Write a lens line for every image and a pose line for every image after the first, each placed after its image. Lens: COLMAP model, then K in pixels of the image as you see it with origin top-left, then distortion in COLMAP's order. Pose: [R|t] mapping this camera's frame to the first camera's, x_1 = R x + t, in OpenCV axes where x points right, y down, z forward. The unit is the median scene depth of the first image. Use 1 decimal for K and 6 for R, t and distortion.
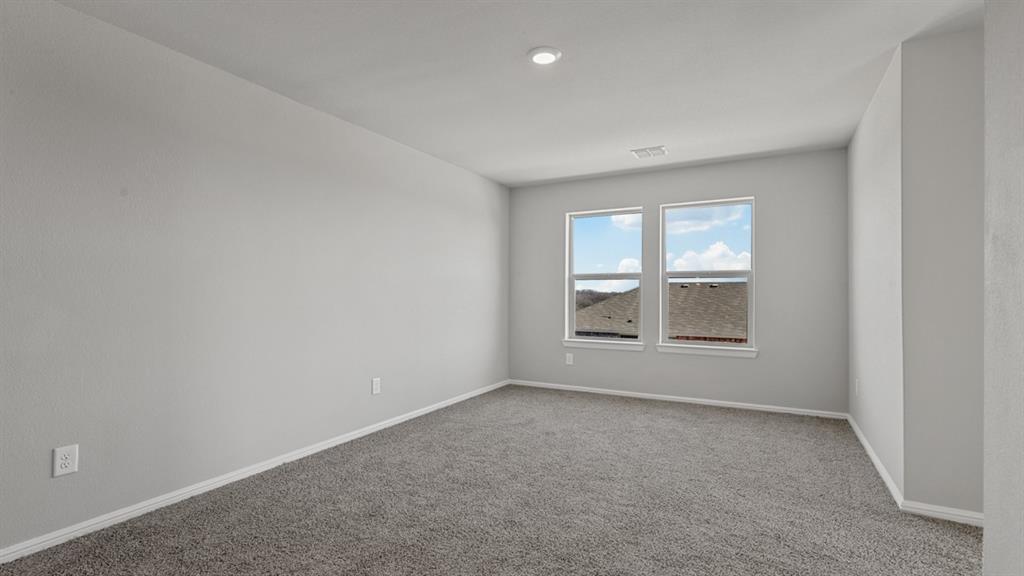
lens RADIAL K [[466.7, 0, 512.0], [0, 466.7, 288.0], [0, 0, 1]] dist [0.000499, 0.000172]
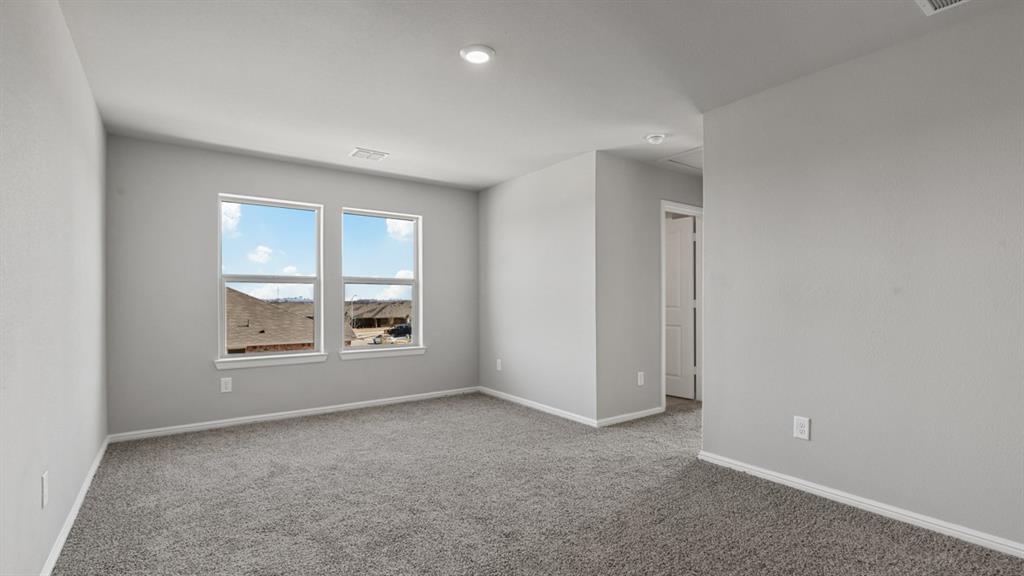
lens RADIAL K [[470.0, 0, 513.0], [0, 470.0, 295.5], [0, 0, 1]] dist [0.004543, 0.000403]
pose [[0.428867, 0.005613, 0.903350, -0.493398], [-0.008565, 0.999961, -0.002147, 0.003616], [-0.903327, -0.006817, 0.428898, 0.321335]]
